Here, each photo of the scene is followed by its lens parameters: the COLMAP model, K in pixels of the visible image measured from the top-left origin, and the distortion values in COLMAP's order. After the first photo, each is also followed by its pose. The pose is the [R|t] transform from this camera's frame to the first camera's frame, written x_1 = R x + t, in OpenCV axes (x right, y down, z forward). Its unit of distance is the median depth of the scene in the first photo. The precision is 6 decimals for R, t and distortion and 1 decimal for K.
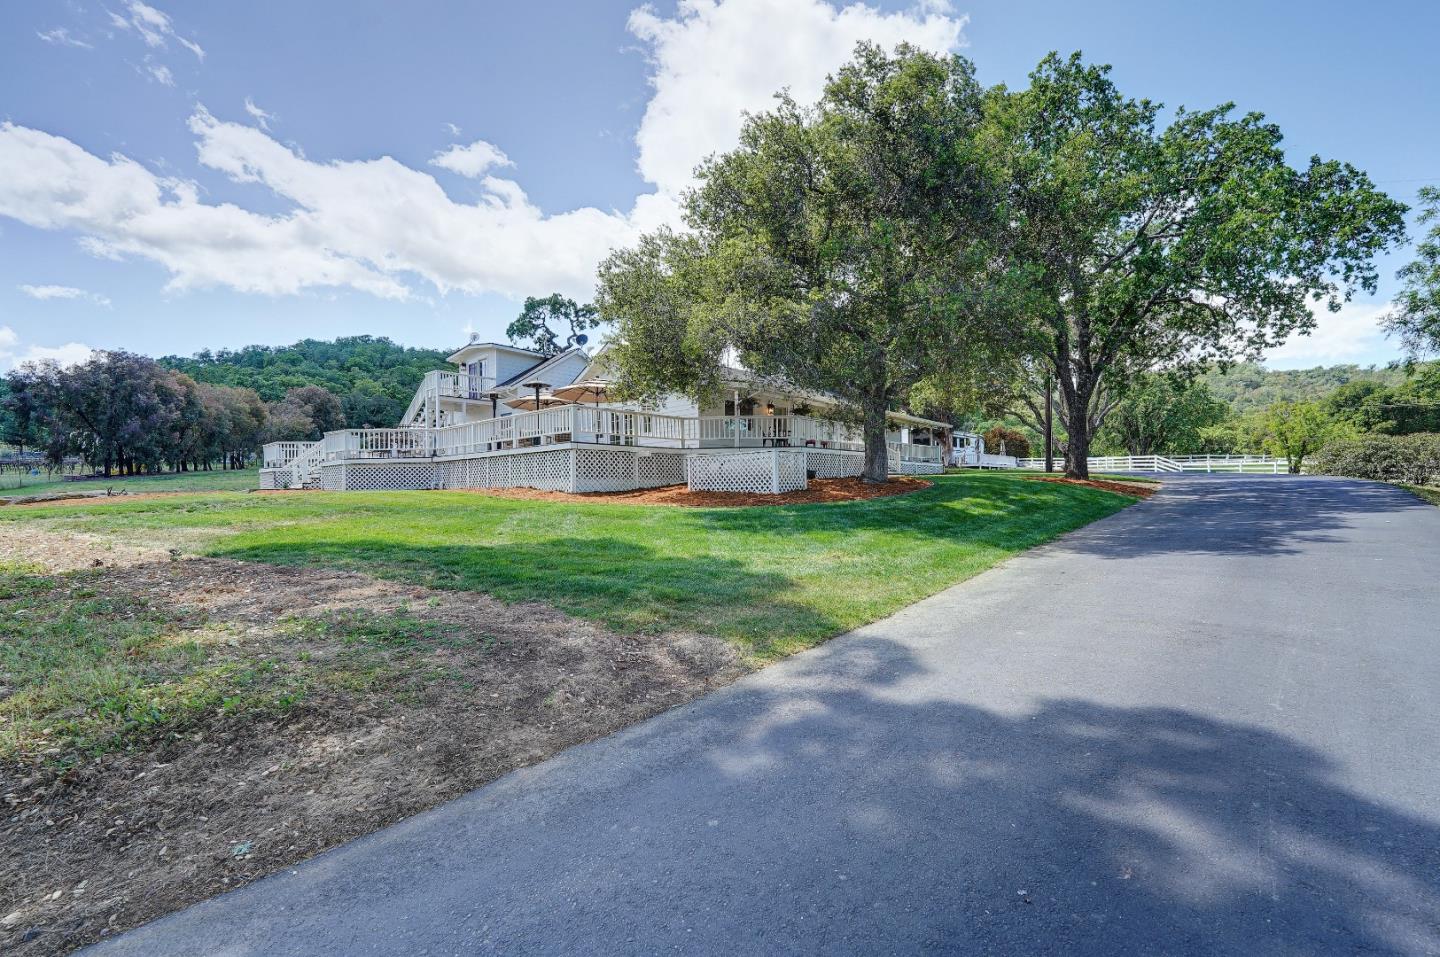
lens RADIAL K [[585.9, 0, 727.6], [0, 585.9, 482.5], [0, 0, 1]] dist [-0.010429, 0.000274]
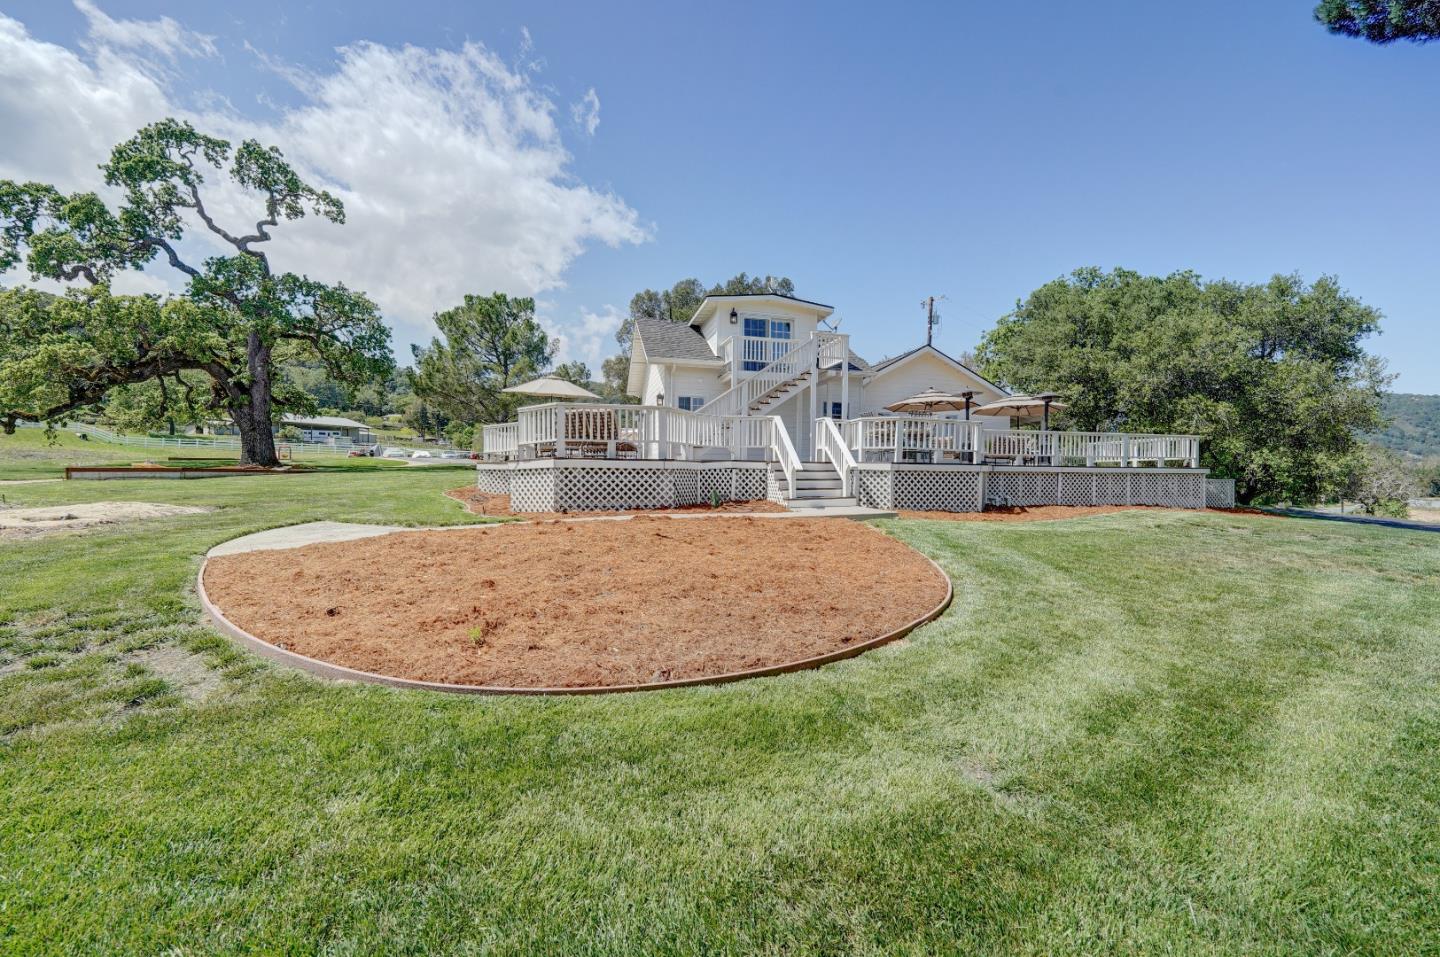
lens RADIAL K [[585.9, 0, 721.6], [0, 585.9, 484.1], [0, 0, 1]] dist [-0.010429, 0.000274]
pose [[0.585901, 0.011603, 0.810300, -0.141285], [-0.026805, 0.999628, 0.005067, -0.001182], [-0.809940, -0.024689, 0.585994, 0.086824]]
